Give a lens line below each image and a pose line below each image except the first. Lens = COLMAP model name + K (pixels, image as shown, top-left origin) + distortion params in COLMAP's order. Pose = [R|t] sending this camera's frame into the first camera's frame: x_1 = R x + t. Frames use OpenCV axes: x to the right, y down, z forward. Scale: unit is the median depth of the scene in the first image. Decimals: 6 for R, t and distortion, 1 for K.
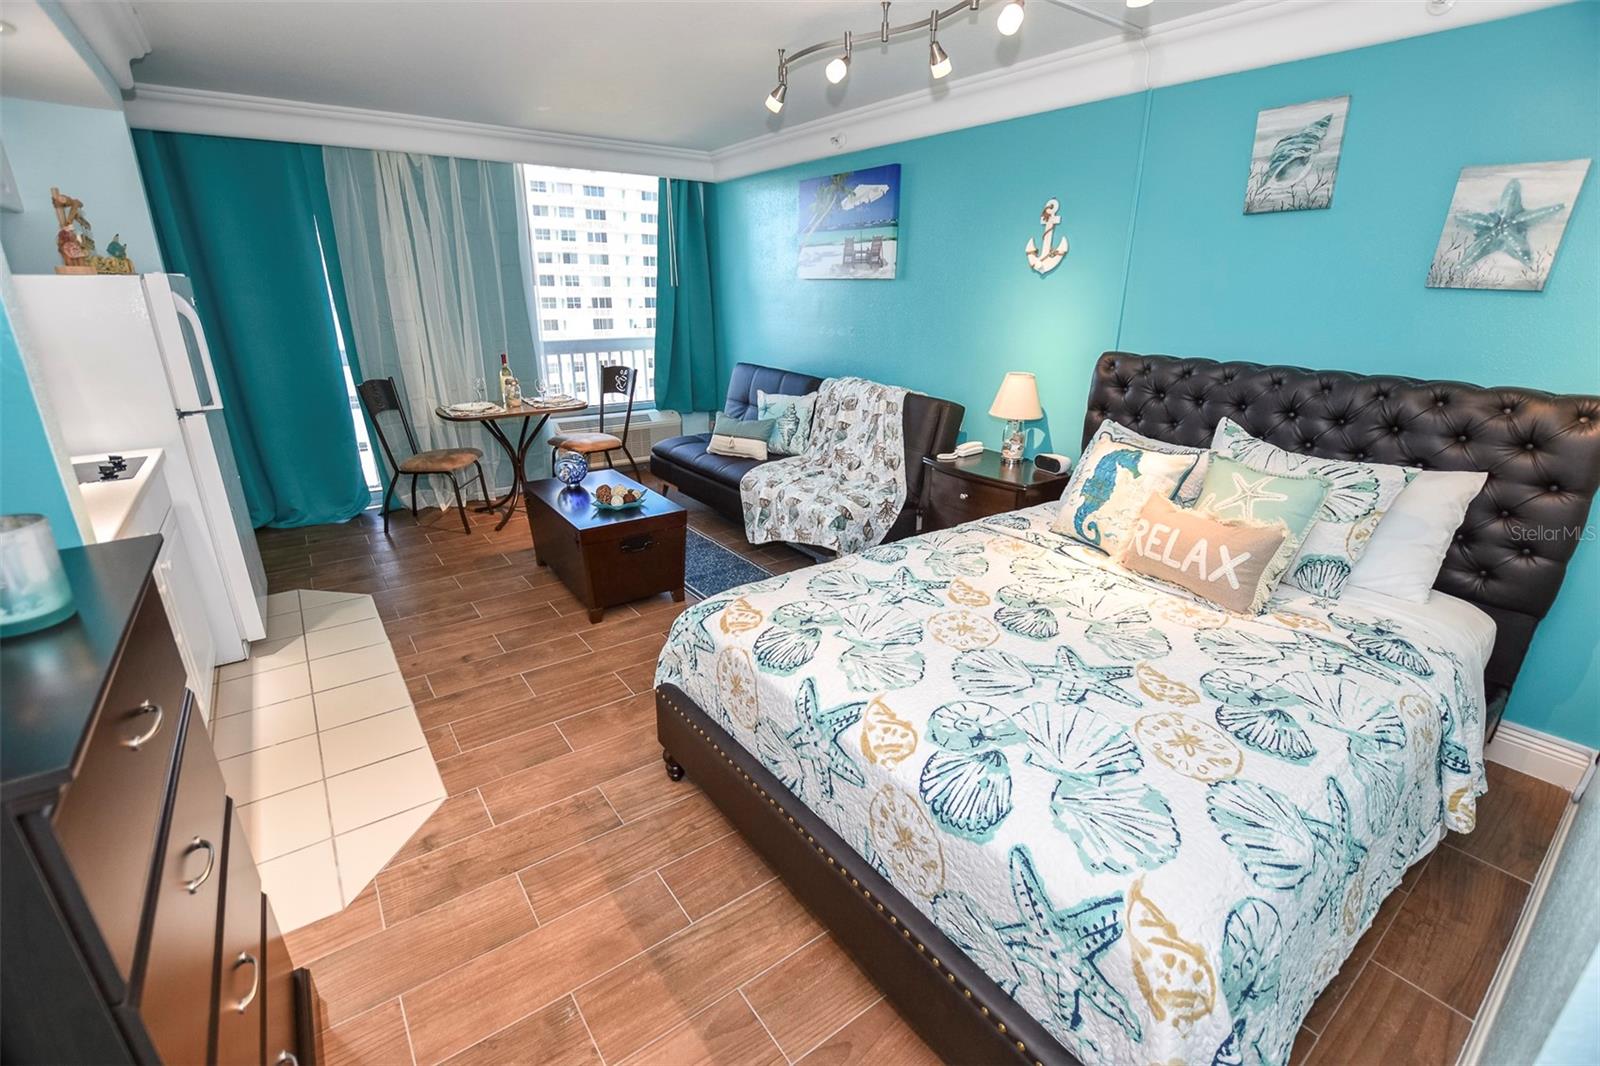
lens RADIAL K [[705.0, 0, 818.9], [0, 705.0, 533.8], [0, 0, 1]] dist [-0.027949, 0.002507]
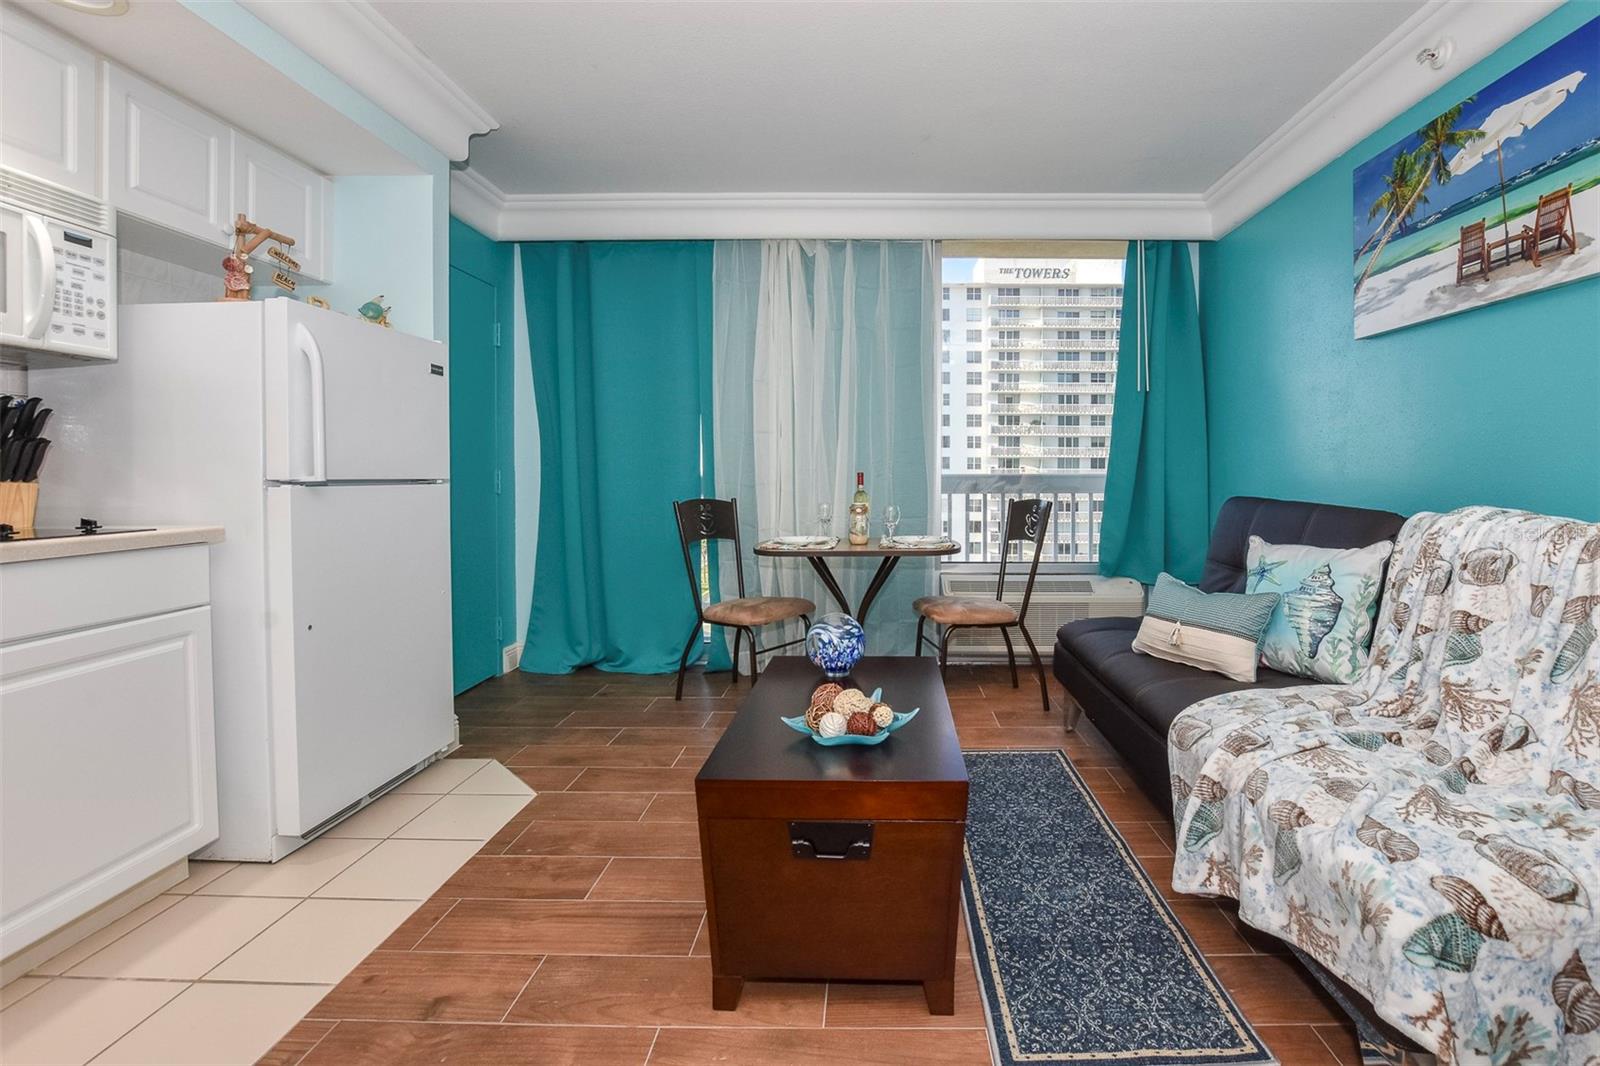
lens RADIAL K [[735.6, 0, 870.6], [0, 735.6, 483.7], [0, 0, 1]] dist [-0.035748, 0.004525]
pose [[0.794037, -0.001997, -0.607866, 0.016498], [-0.191839, 0.948066, -0.253708, -0.067861], [0.576804, 0.318066, 0.752416, 0.526174]]
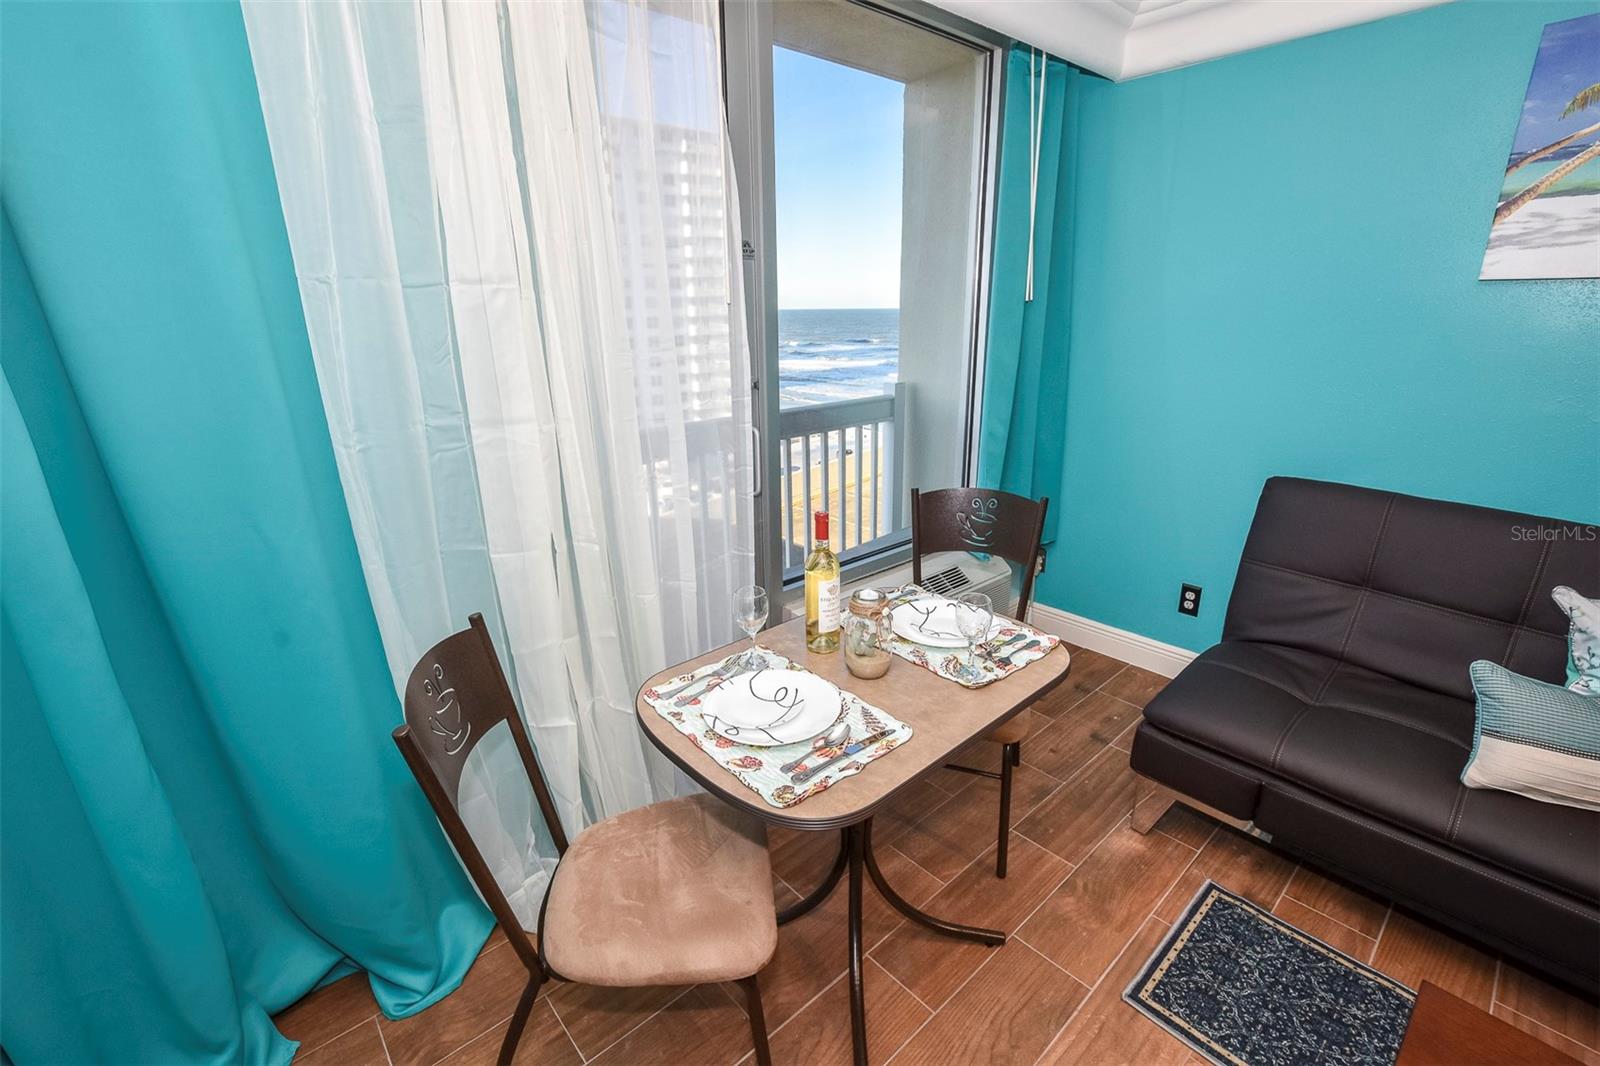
lens RADIAL K [[705.0, 0, 815.3], [0, 705.0, 539.1], [0, 0, 1]] dist [-0.027949, 0.002507]
pose [[0.995015, -0.047382, 0.087754, -0.575501], [0.048671, 0.998735, -0.012613, -0.282973], [-0.087045, 0.016821, 0.996062, 0.801616]]
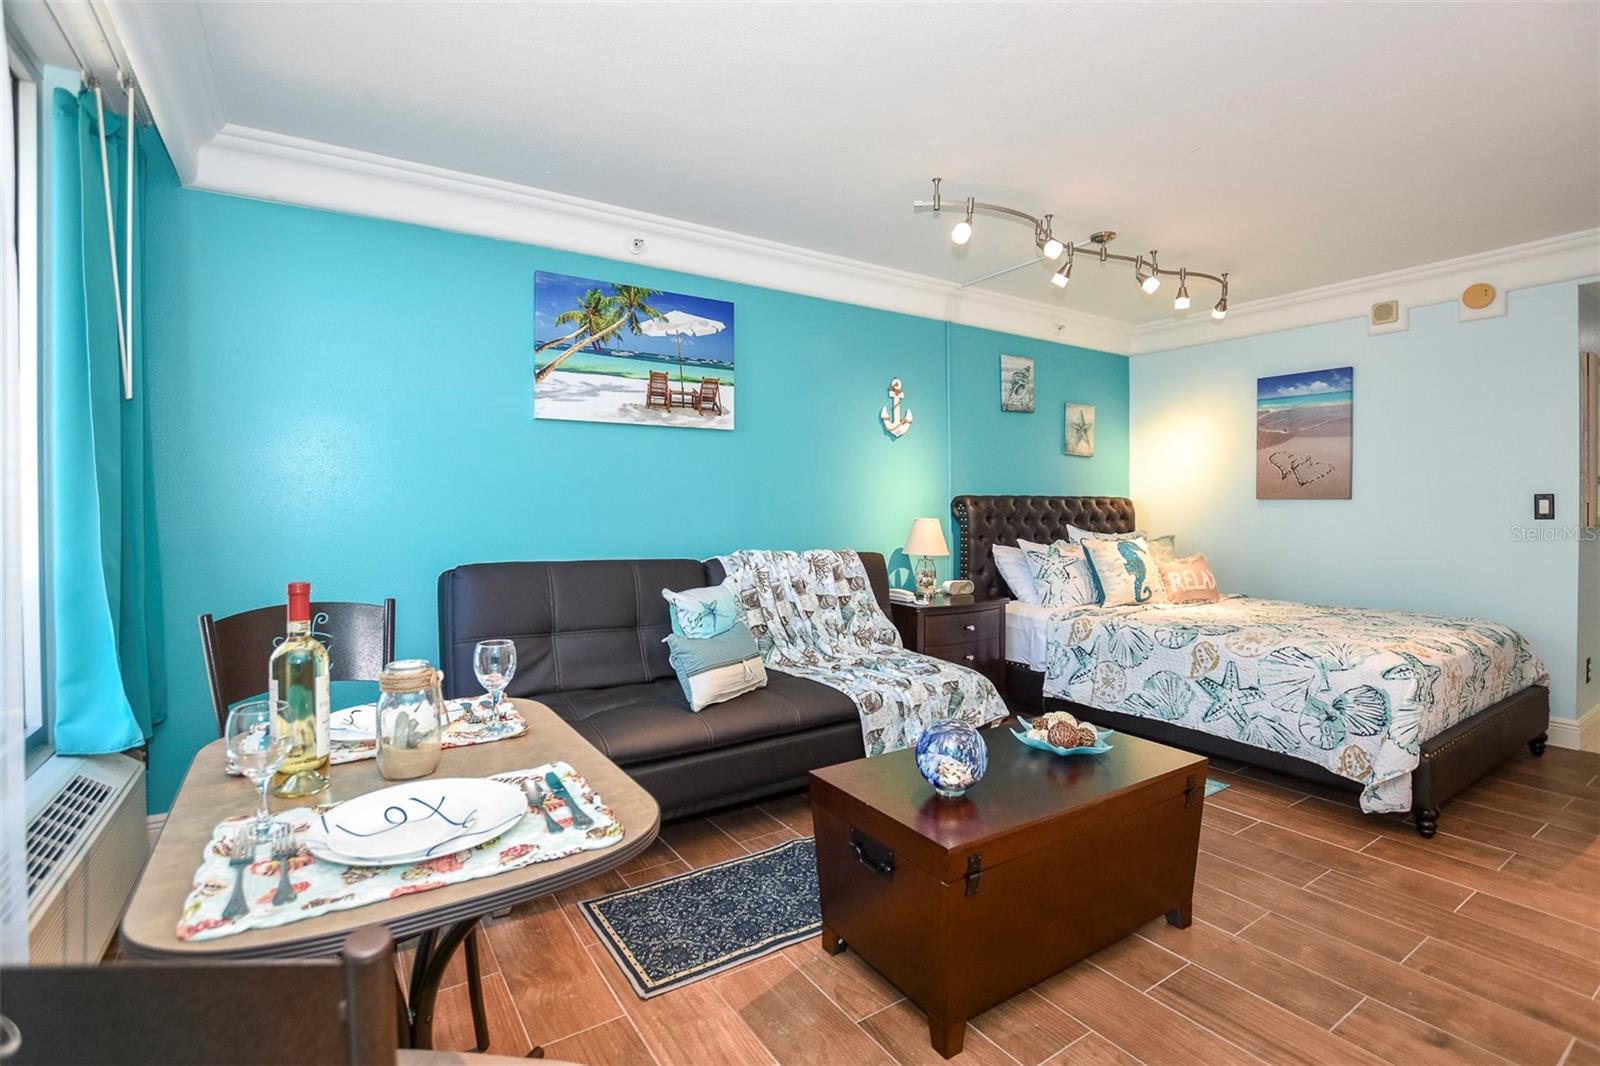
lens RADIAL K [[735.6, 0, 774.2], [0, 735.6, 514.3], [0, 0, 1]] dist [-0.035748, 0.004525]
pose [[0.090797, -0.019541, 0.995678, -0.807519], [0.329519, 0.944079, -0.011521, -0.263154], [-0.939773, 0.329141, 0.092158, 0.977294]]
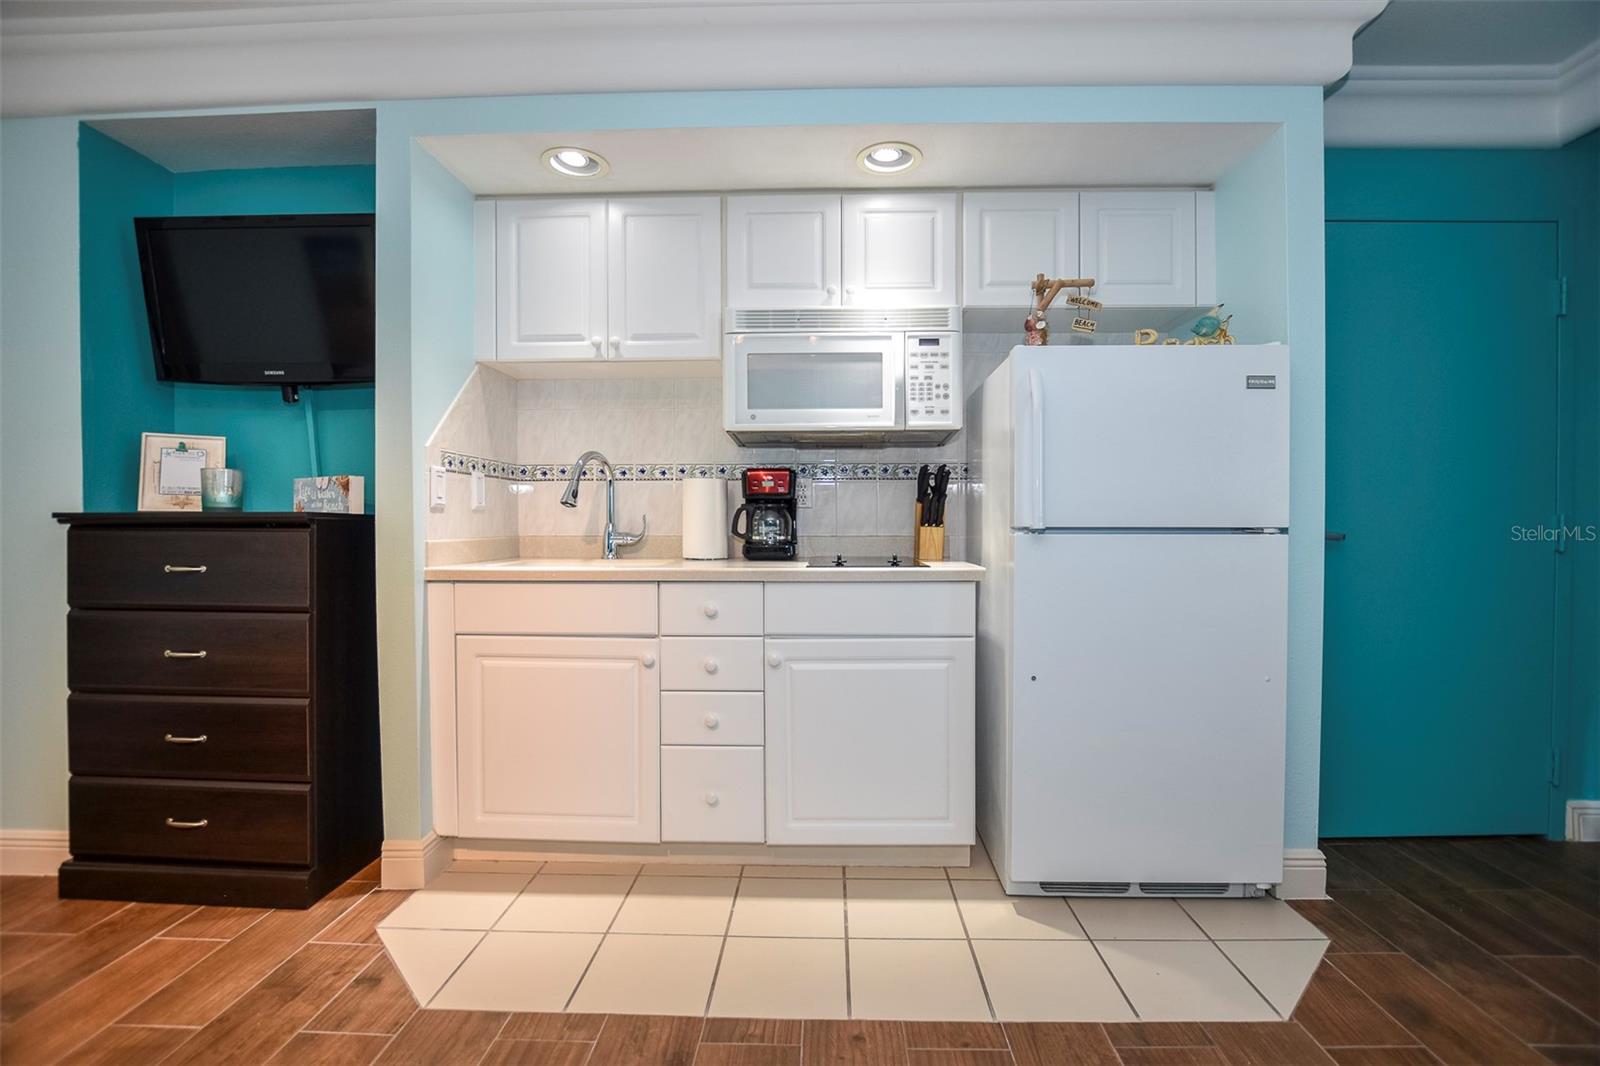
lens RADIAL K [[735.6, 0, 811.8], [0, 735.6, 528.3], [0, 0, 1]] dist [-0.035748, 0.004525]
pose [[-0.625650, 0.000167, -0.780104, -0.117675], [-0.259439, 0.943034, 0.208275, -0.186761], [0.735699, 0.332697, -0.589966, 0.861404]]
